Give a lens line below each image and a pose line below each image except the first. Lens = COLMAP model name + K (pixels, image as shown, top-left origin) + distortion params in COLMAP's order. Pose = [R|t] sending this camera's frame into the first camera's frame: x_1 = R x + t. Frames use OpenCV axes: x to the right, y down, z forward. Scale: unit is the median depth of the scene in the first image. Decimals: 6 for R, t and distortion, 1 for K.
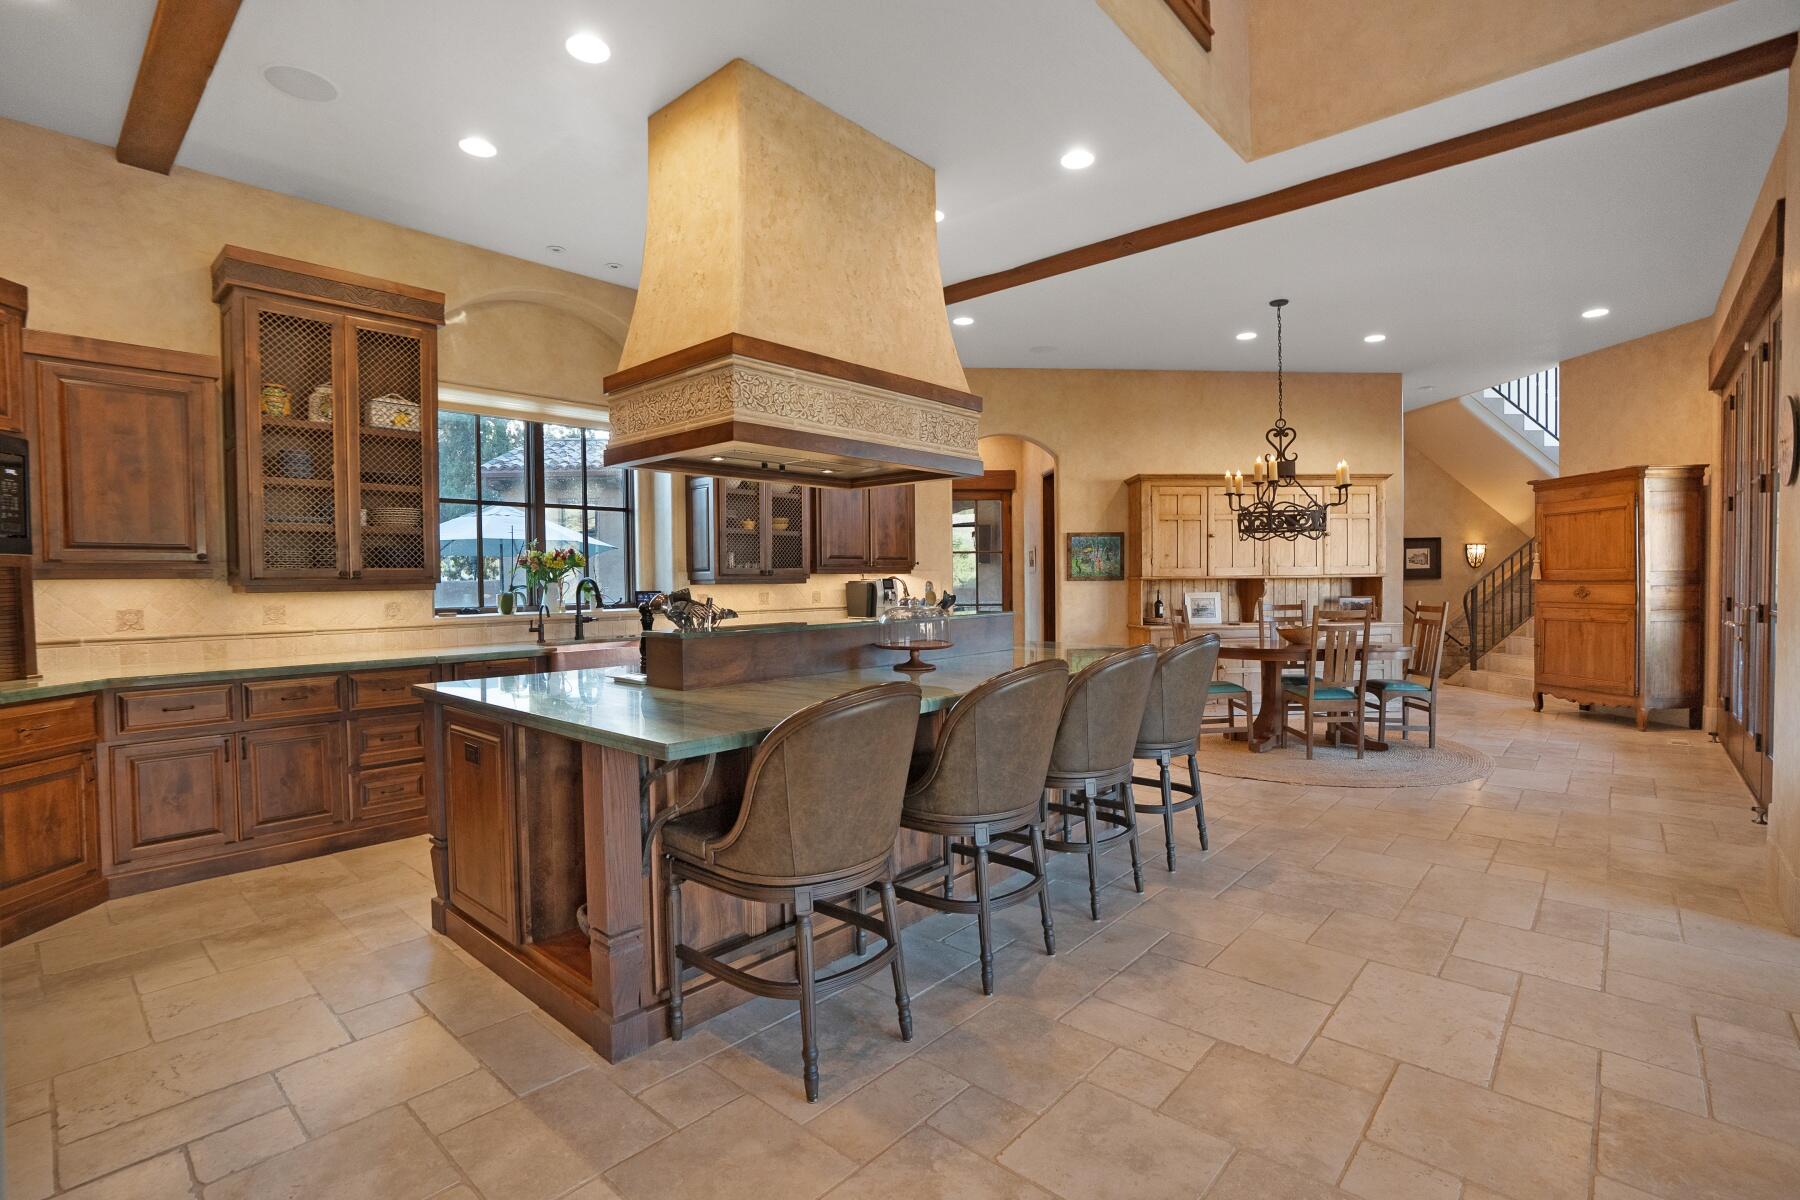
lens RADIAL K [[827.5, 0, 894.0], [0, 827.5, 592.2], [0, 0, 1]] dist [-0.011704, 0.003298]
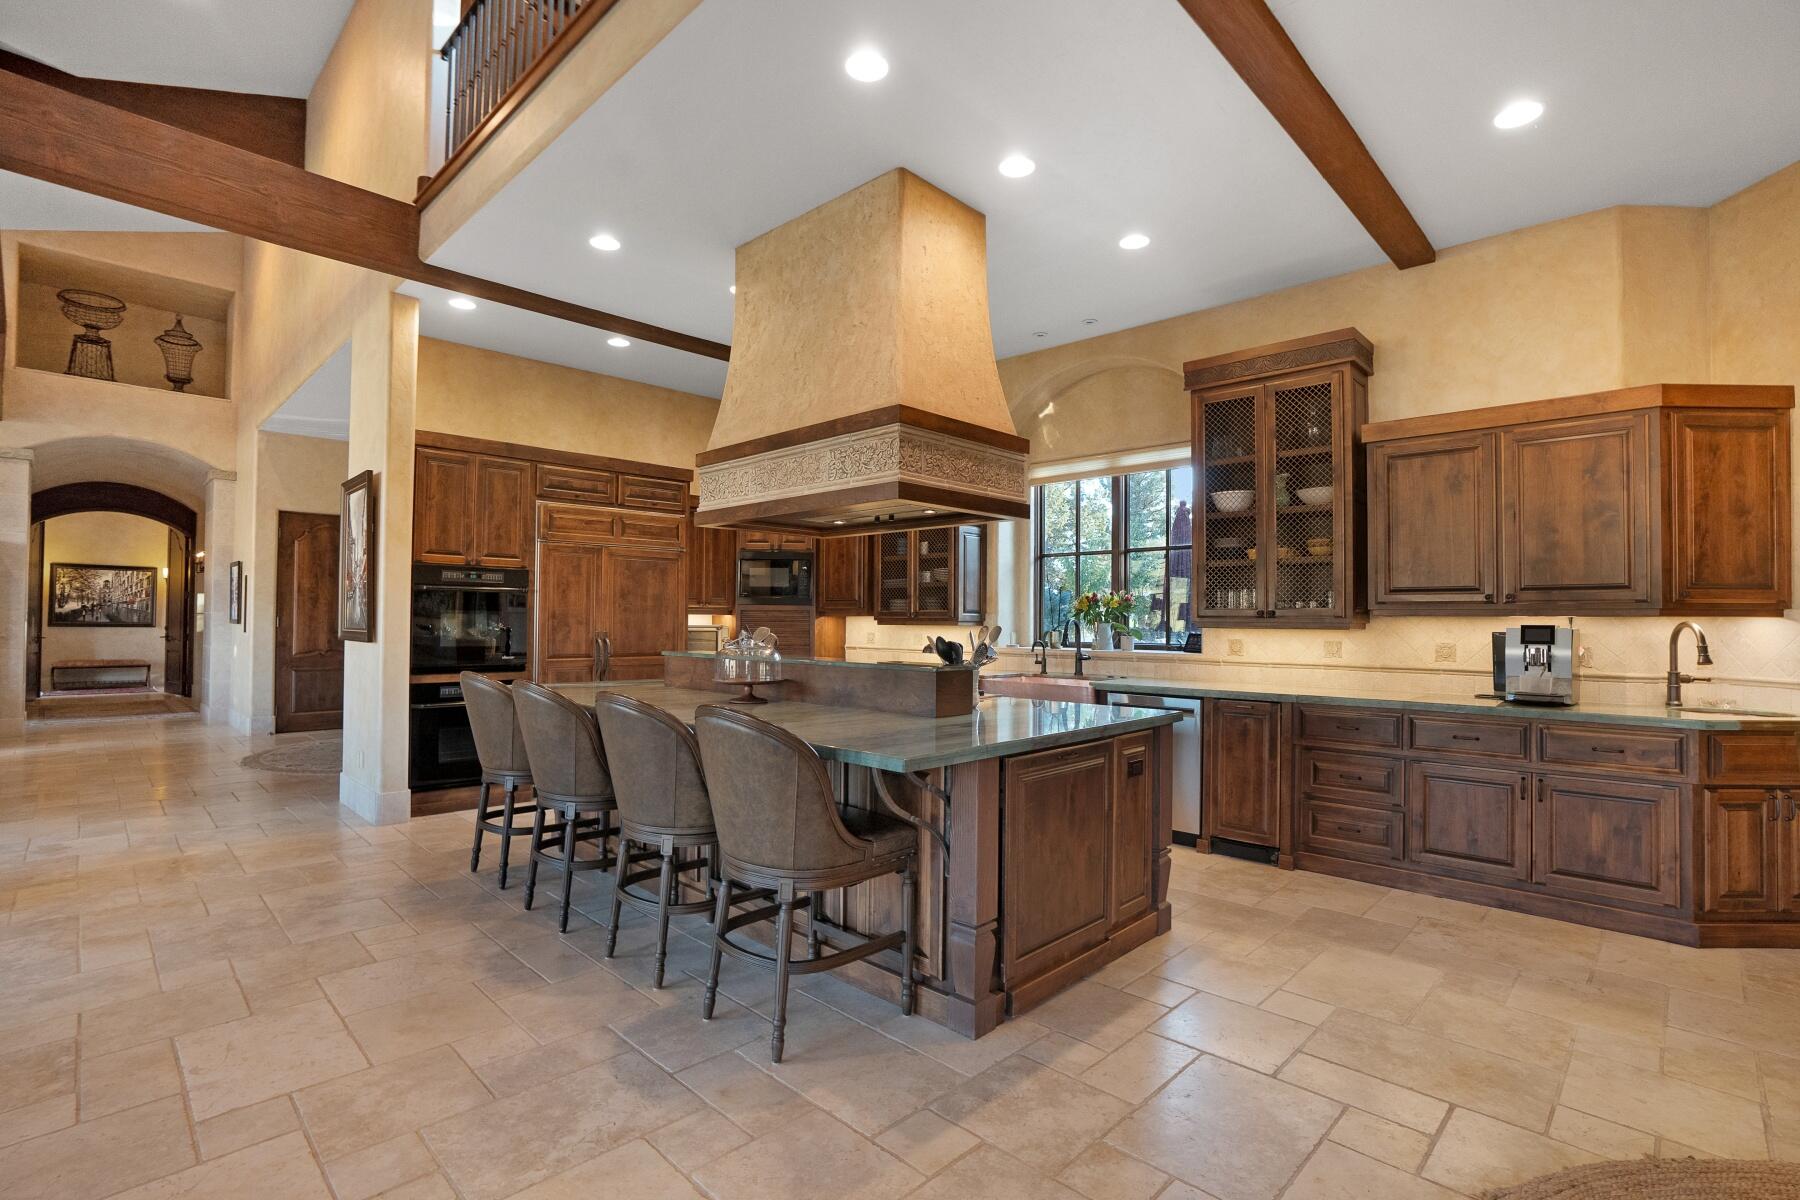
lens RADIAL K [[827.5, 0, 894.0], [0, 827.5, 605.4], [0, 0, 1]] dist [-0.011704, 0.003298]
pose [[-0.048536, -0.006937, -0.998797, 1.096772], [-0.023831, 0.999699, -0.005785, -0.033468], [0.998537, 0.023522, -0.048687, 1.224705]]
